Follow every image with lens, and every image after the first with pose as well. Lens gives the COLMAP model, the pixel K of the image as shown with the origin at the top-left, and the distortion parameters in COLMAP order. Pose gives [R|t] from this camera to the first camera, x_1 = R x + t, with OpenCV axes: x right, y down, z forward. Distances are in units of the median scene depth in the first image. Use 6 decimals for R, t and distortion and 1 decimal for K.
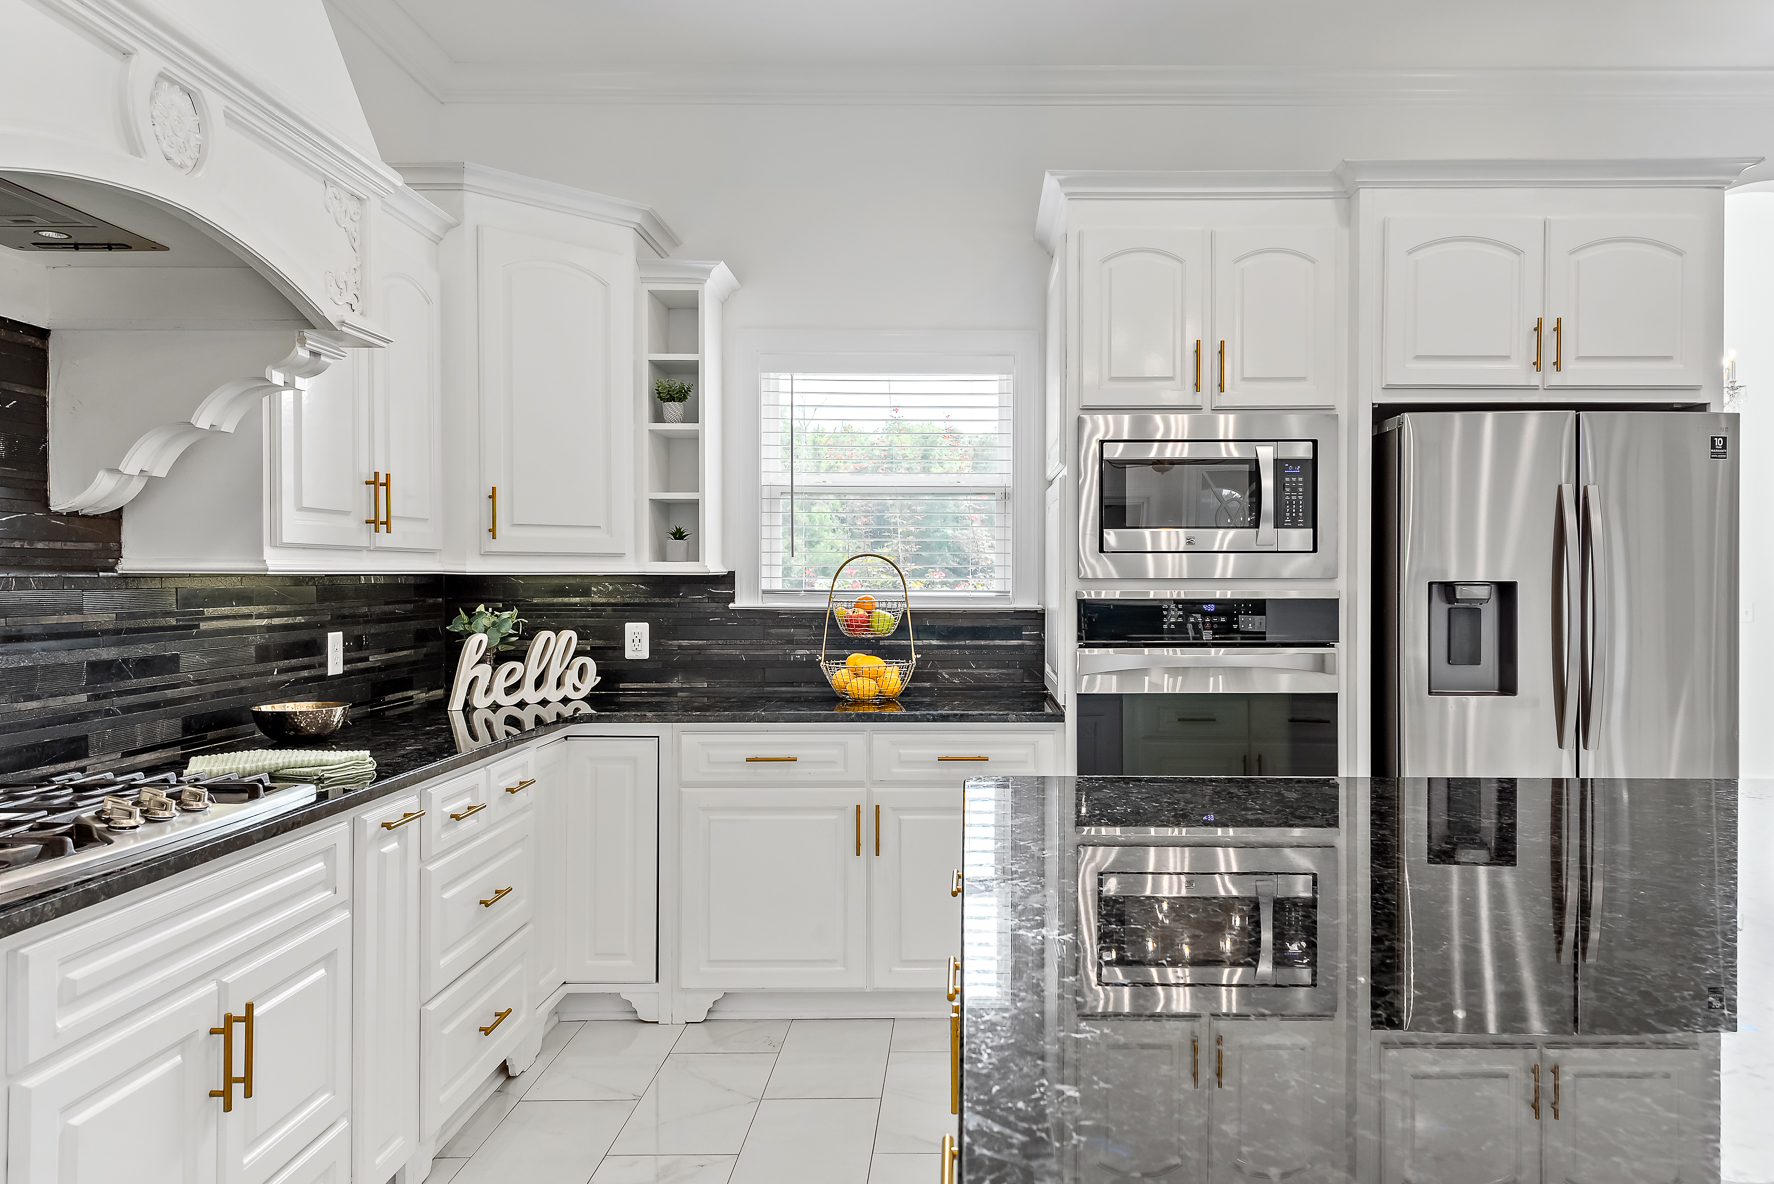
lens RADIAL K [[1170.5, 0, 889.1], [0, 1170.5, 589.3], [0, 0, 1]] dist [0.016198, -0.009342]
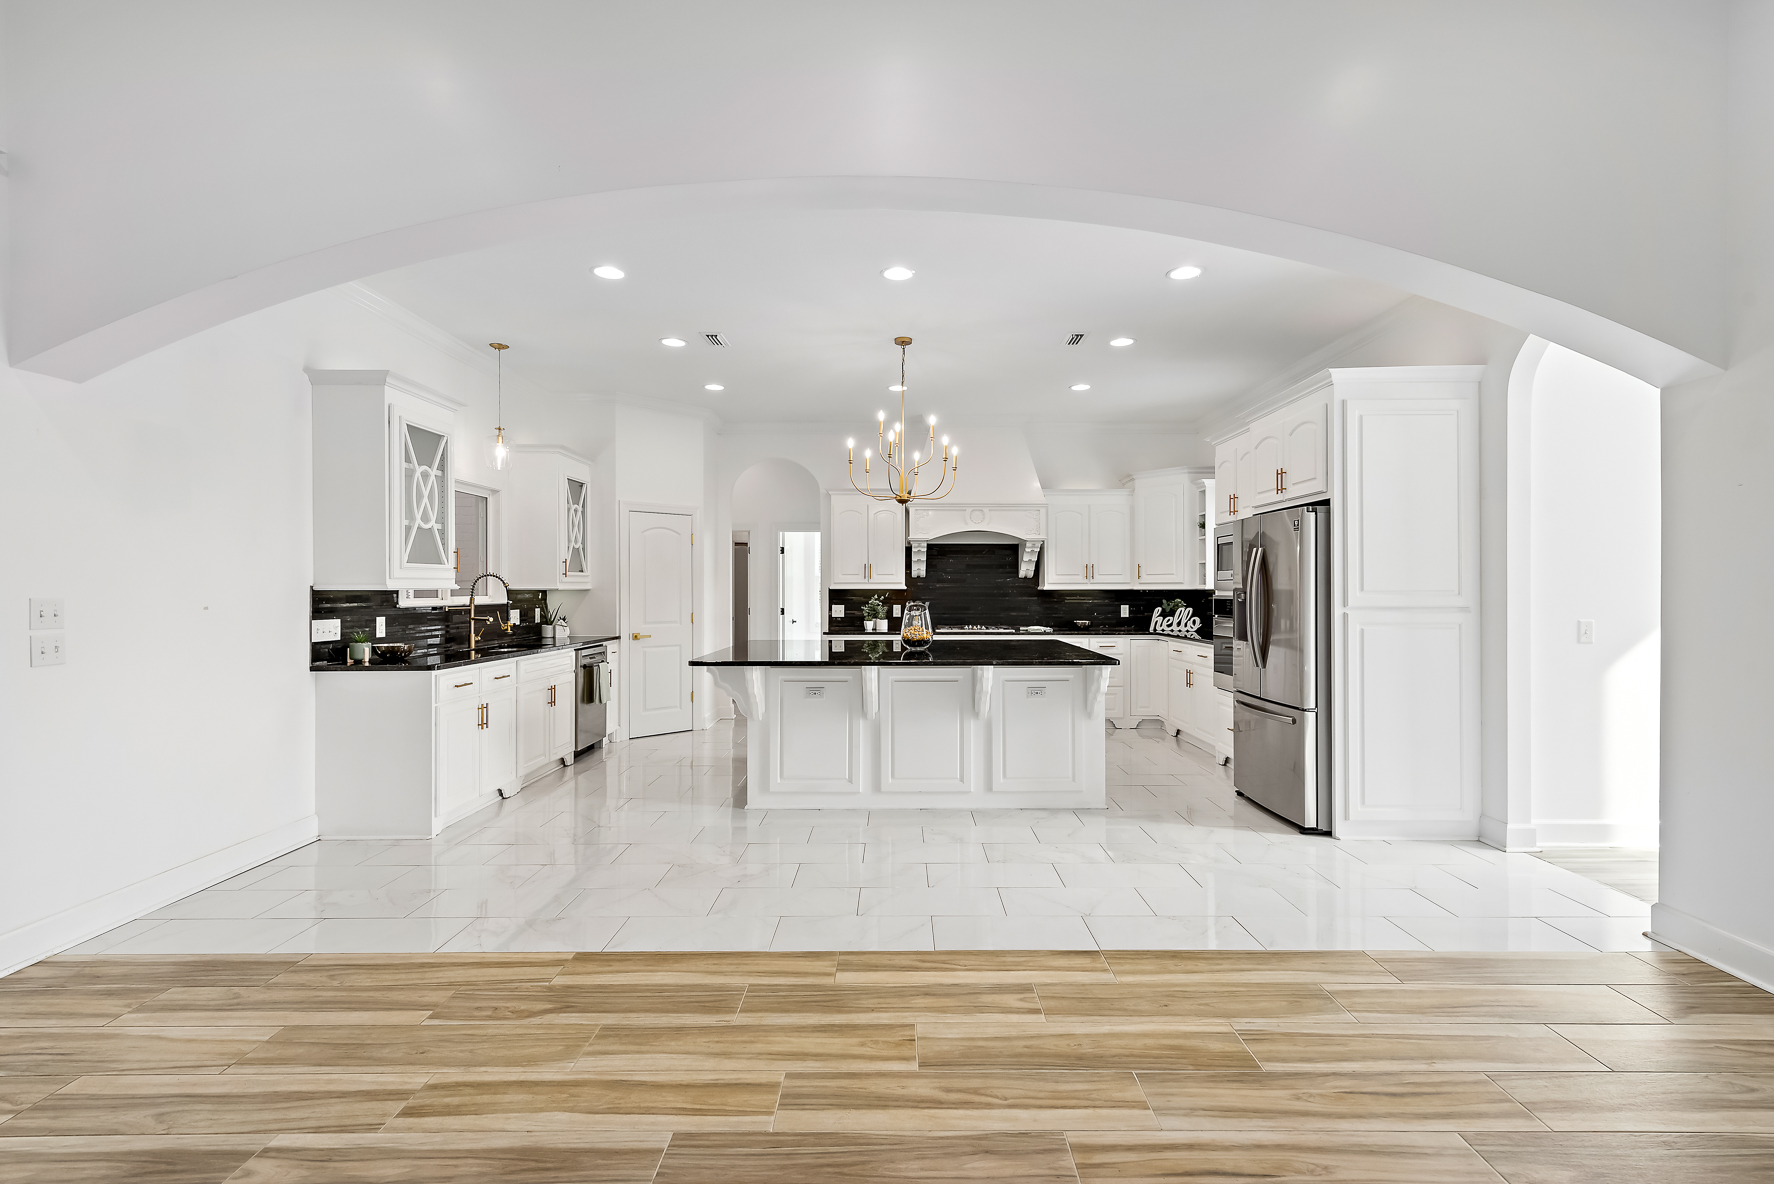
lens RADIAL K [[792.3, 0, 895.2], [0, 792.3, 589.8], [0, 0, 1]] dist [0.013367, -0.002149]
pose [[-0.012280, -0.001922, -0.999923, 1.799717], [-0.006732, 0.999976, -0.001840, -0.002163], [0.999902, 0.006708, -0.012292, 0.285706]]
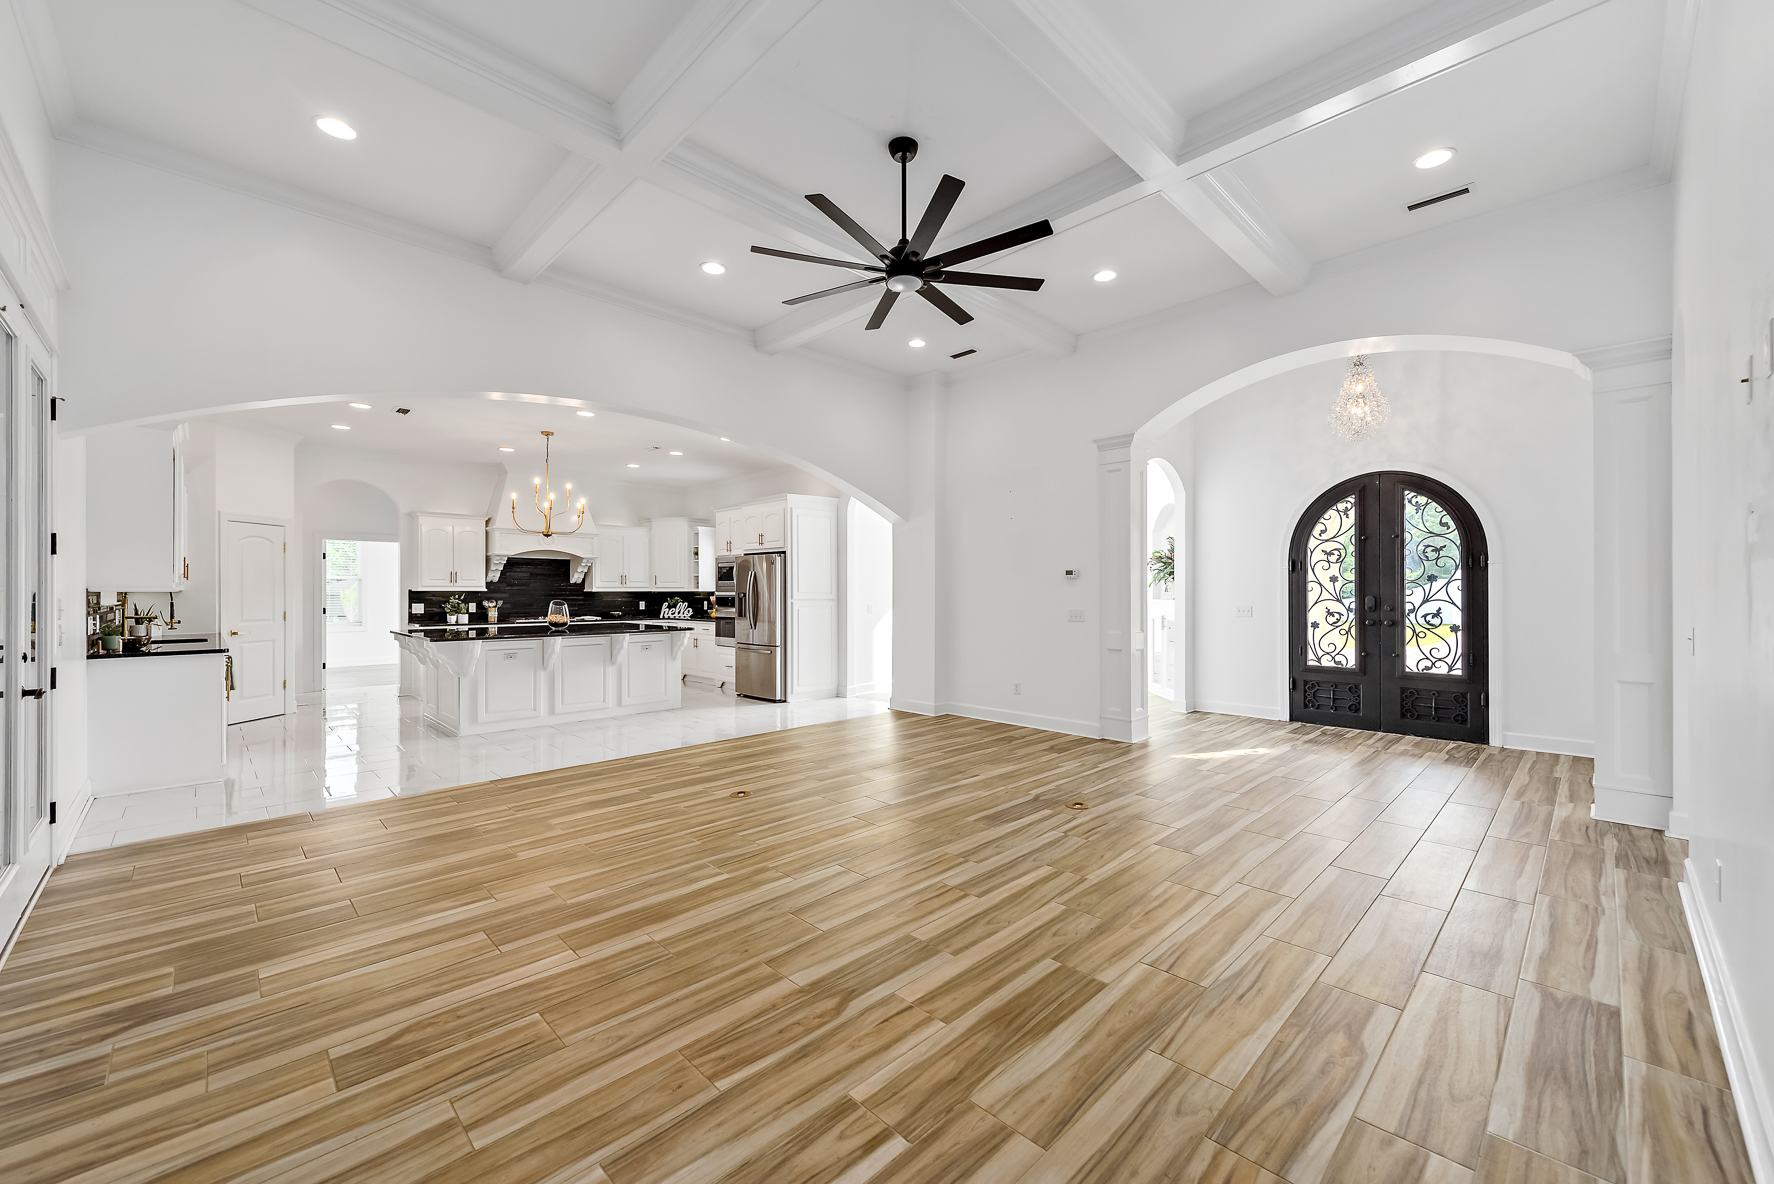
lens RADIAL K [[707.8, 0, 895.9], [0, 707.8, 588.1], [0, 0, 1]] dist [0.010577, -0.001493]
pose [[0.694876, -0.004753, -0.719113, 2.542630], [-0.004302, 0.999933, -0.010766, 0.002772], [0.719116, 0.010575, 0.694809, -0.441743]]
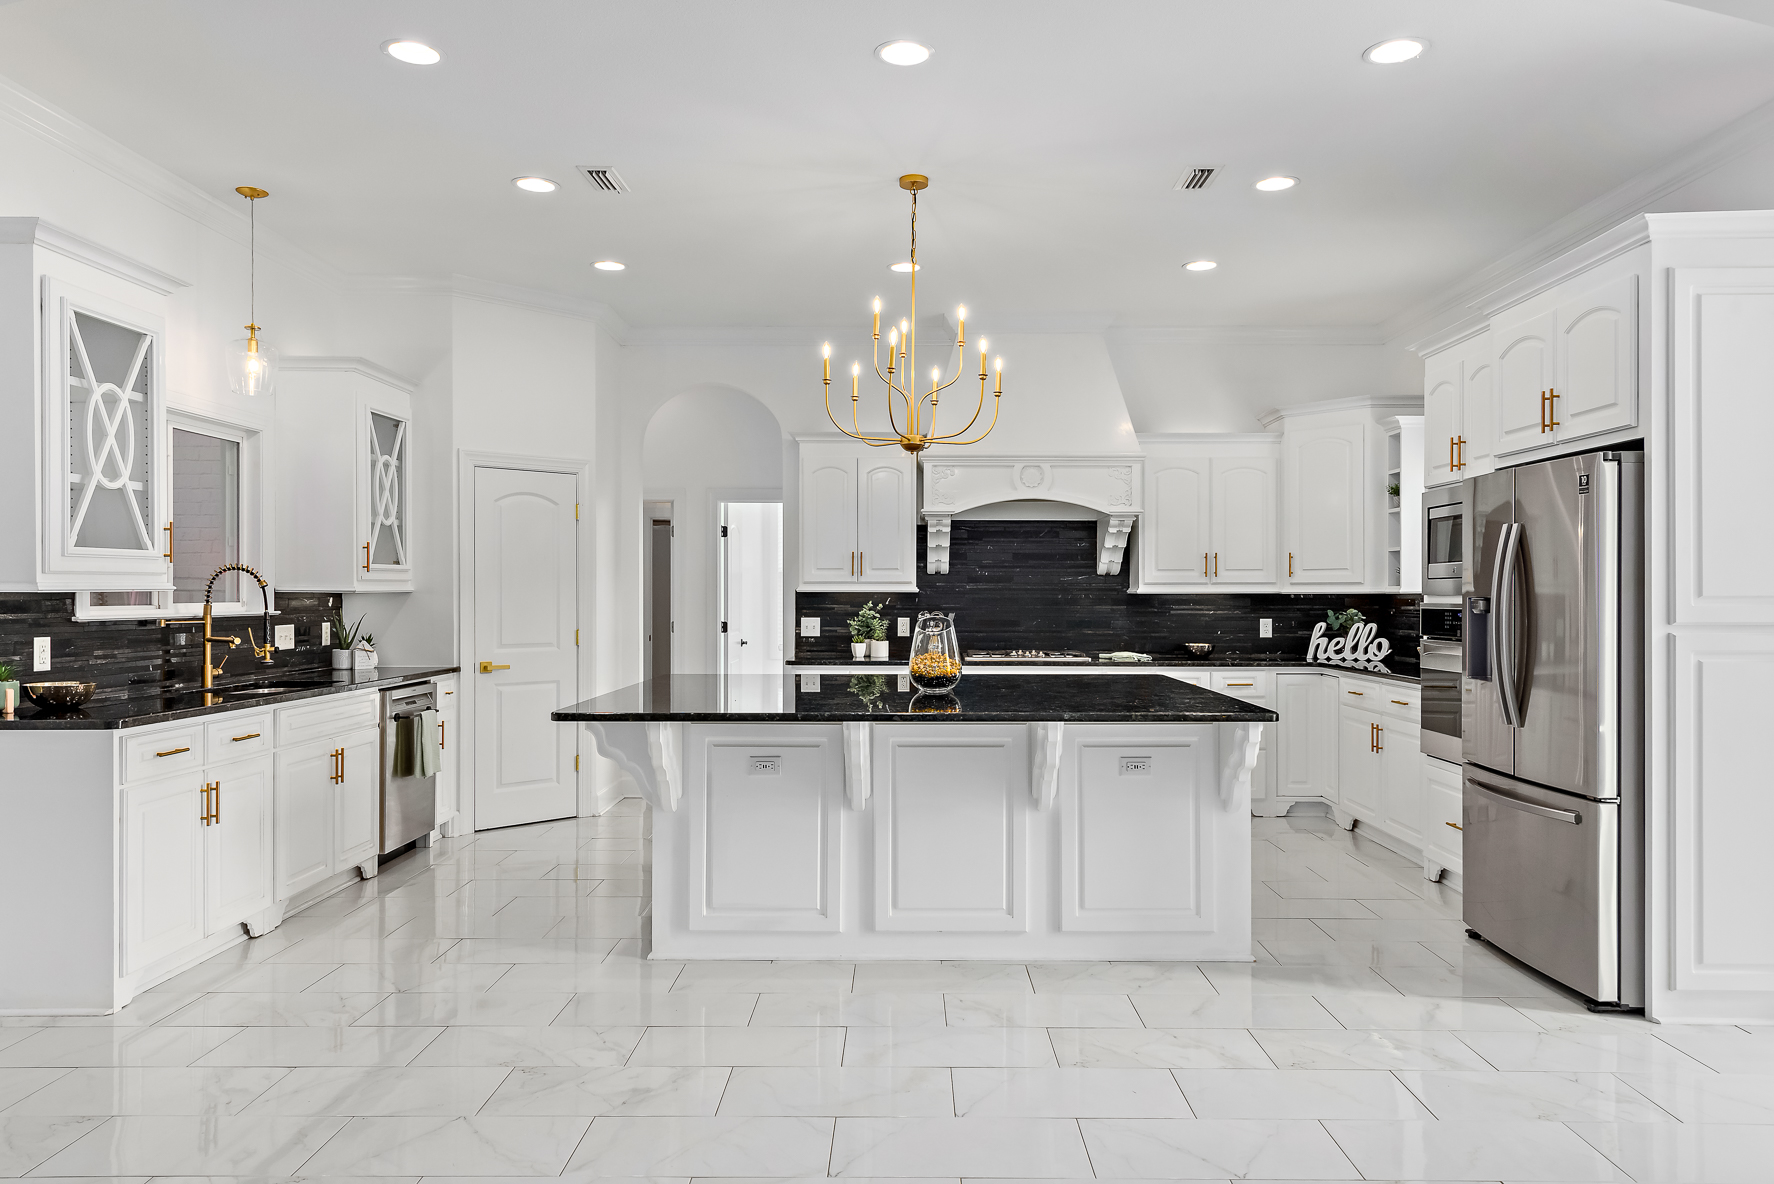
lens RADIAL K [[1170.5, 0, 897.0], [0, 1170.5, 598.4], [0, 0, 1]] dist [0.016198, -0.009342]
pose [[-0.017361, 0.001959, -0.999847, 1.644571], [-0.008480, 0.999962, 0.002106, -0.001986], [0.999813, 0.008515, -0.017344, 0.287450]]
